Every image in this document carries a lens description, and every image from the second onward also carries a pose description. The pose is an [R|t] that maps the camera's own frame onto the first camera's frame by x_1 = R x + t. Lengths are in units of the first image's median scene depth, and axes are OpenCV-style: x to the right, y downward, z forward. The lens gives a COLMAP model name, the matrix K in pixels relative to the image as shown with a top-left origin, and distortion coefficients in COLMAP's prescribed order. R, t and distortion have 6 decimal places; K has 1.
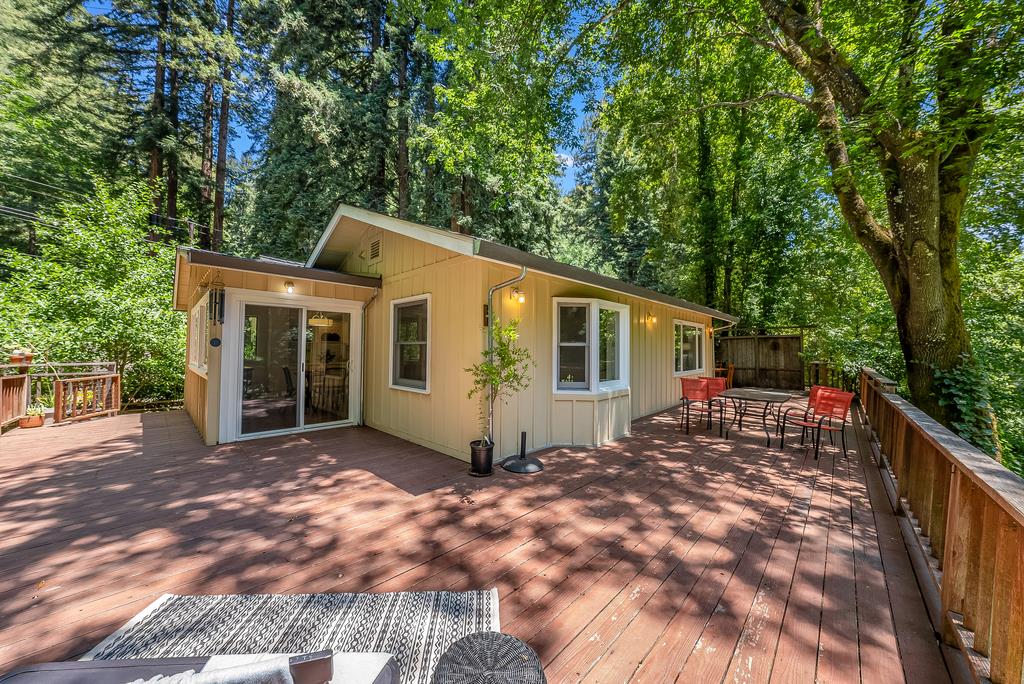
lens RADIAL K [[352.8, 0, 513.5], [0, 352.8, 338.0], [0, 0, 1]] dist [-0.022717, 0.004175]
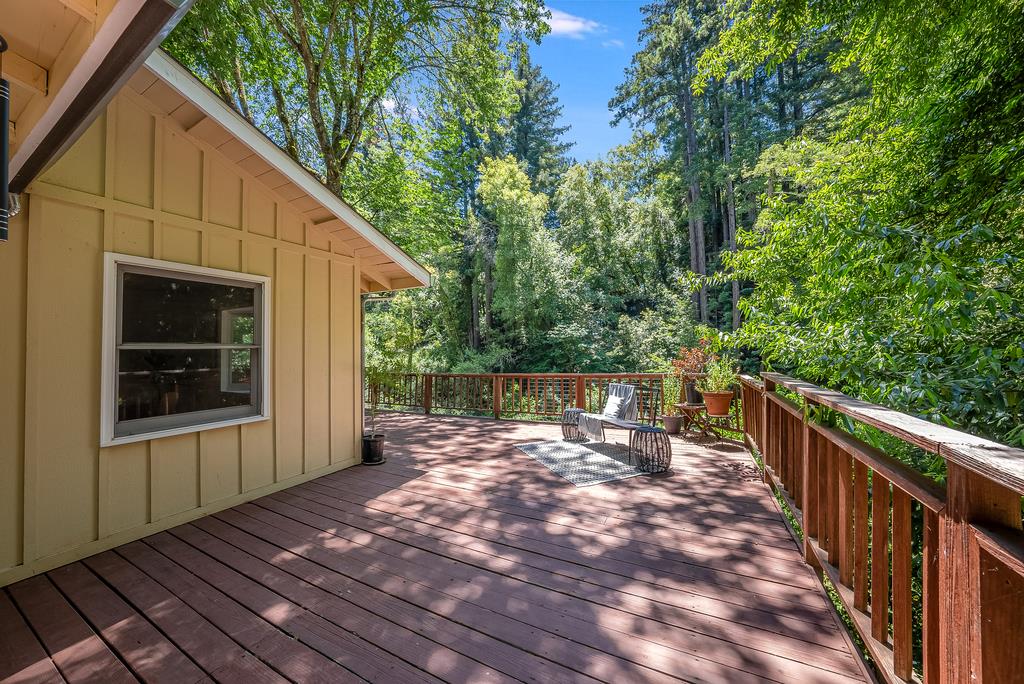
lens RADIAL K [[352.8, 0, 515.4], [0, 352.8, 343.9], [0, 0, 1]] dist [-0.022717, 0.004175]
pose [[-0.283132, 0.010748, 0.959021, -1.525250], [-0.015798, 0.999749, -0.015869, 0.013468], [-0.958951, -0.019643, -0.282891, 1.062868]]
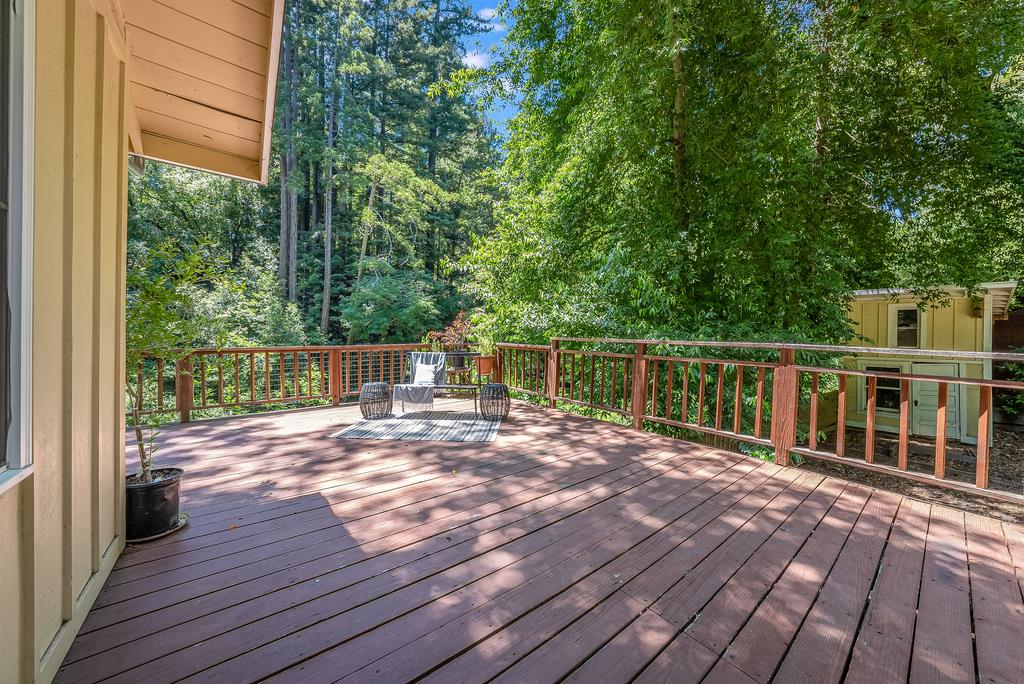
lens RADIAL K [[352.8, 0, 509.1], [0, 352.8, 344.1], [0, 0, 1]] dist [-0.022717, 0.004175]
pose [[-0.988226, -0.035634, 0.148793, -0.770627], [-0.036091, 0.999348, -0.000368, 0.109895], [-0.148683, -0.005734, -0.988868, 1.682337]]
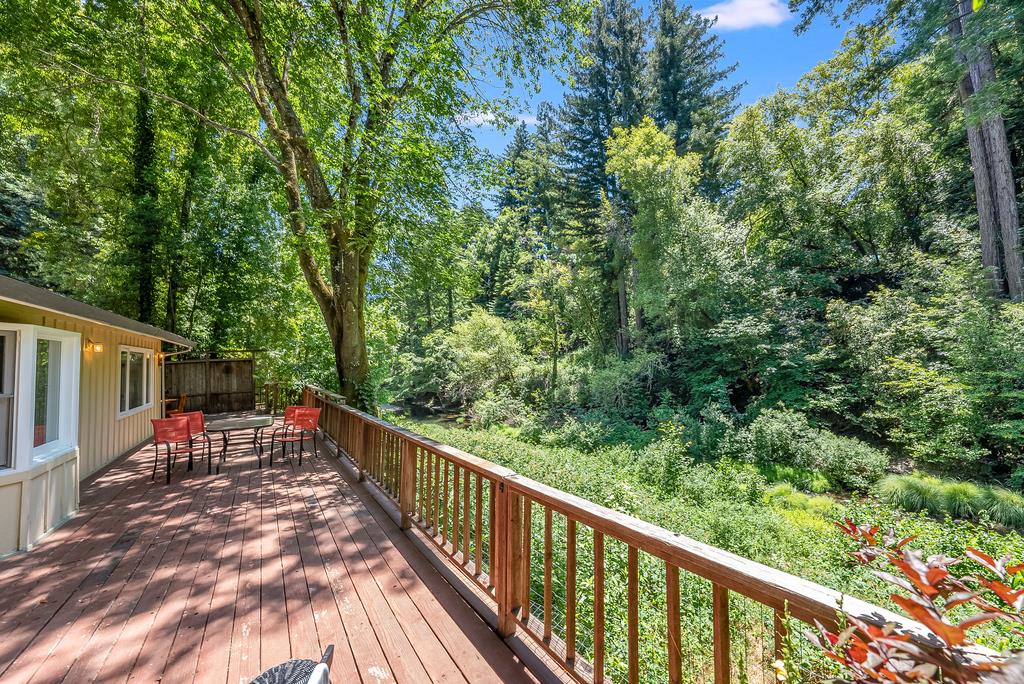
lens RADIAL K [[352.8, 0, 518.0], [0, 352.8, 341.0], [0, 0, 1]] dist [-0.022717, 0.004175]
pose [[0.180180, 0.029732, 0.983184, -0.298864], [0.008657, 0.999456, -0.031811, -0.067157], [-0.983596, 0.014244, 0.179825, -0.017878]]
